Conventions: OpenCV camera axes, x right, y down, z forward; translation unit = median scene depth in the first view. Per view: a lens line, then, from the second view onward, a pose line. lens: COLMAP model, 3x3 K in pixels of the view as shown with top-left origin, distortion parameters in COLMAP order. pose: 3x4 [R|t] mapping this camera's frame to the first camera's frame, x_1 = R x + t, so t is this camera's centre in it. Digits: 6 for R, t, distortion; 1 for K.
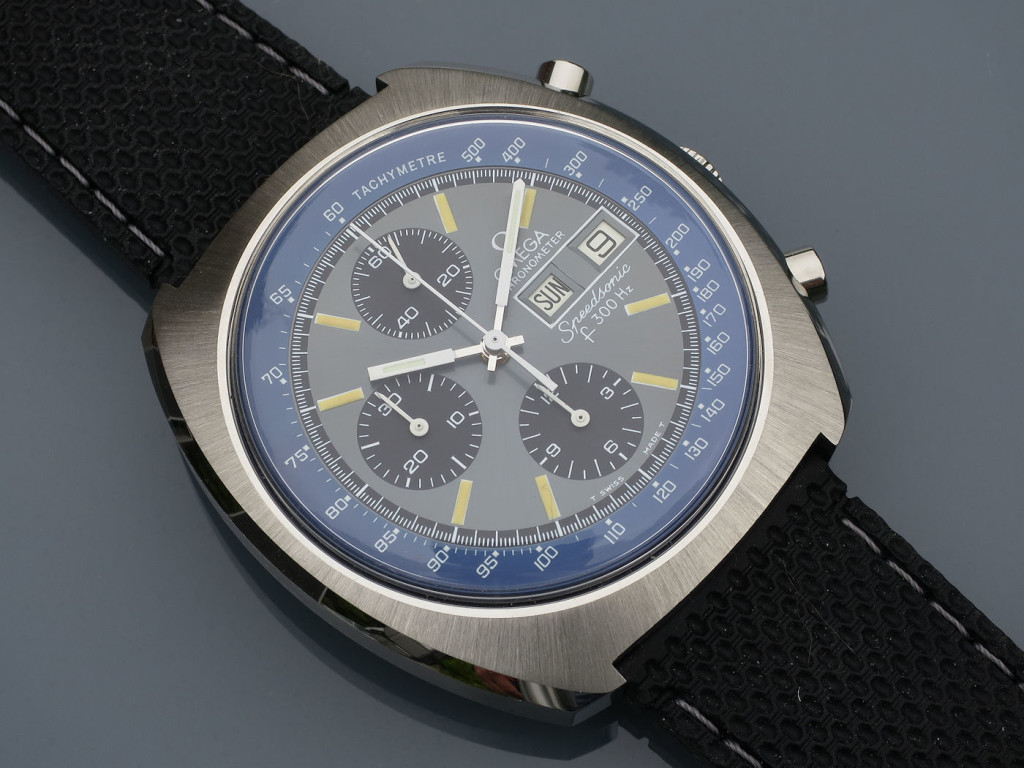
lens RADIAL K [[2242.8, 0, 512.0], [0, 2242.8, 384.0], [0, 0, 1]] dist [-0.347164, 0.109344]
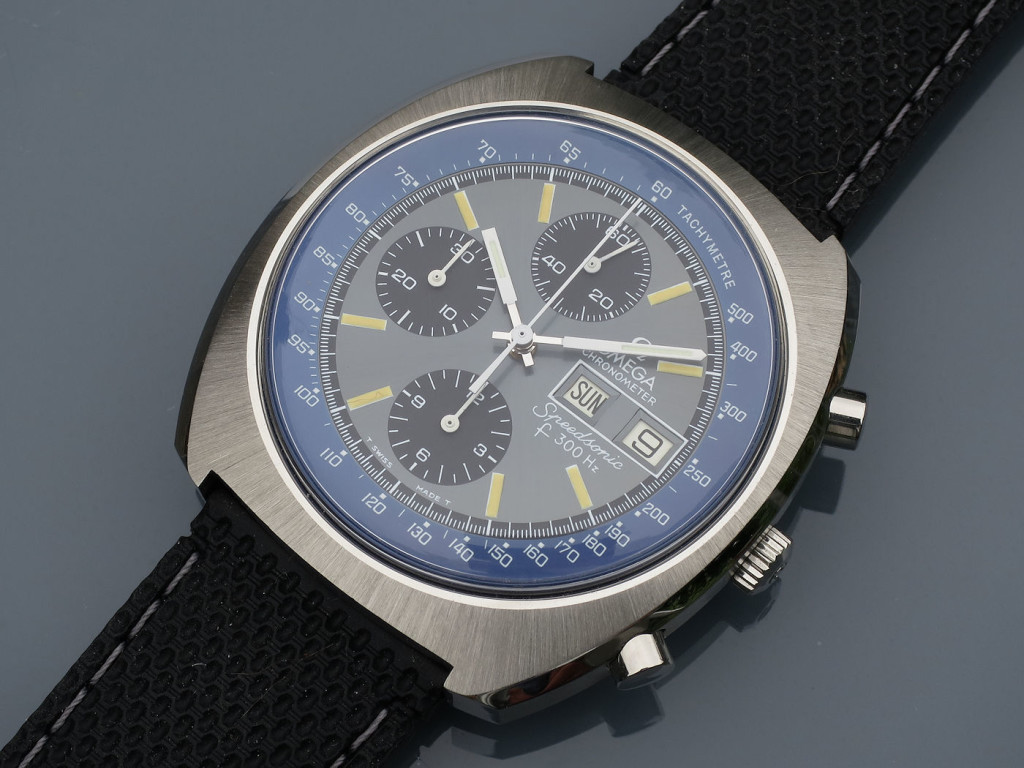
lens RADIAL K [[2242.8, 0, 512.0], [0, 2242.8, 384.0], [0, 0, 1]] dist [-0.347164, 0.109344]
pose [[0.031181, 0.924900, -0.378929, 0.389525], [-0.923648, 0.171545, 0.342706, -0.352233], [0.381972, 0.339311, 0.859631, 0.136027]]
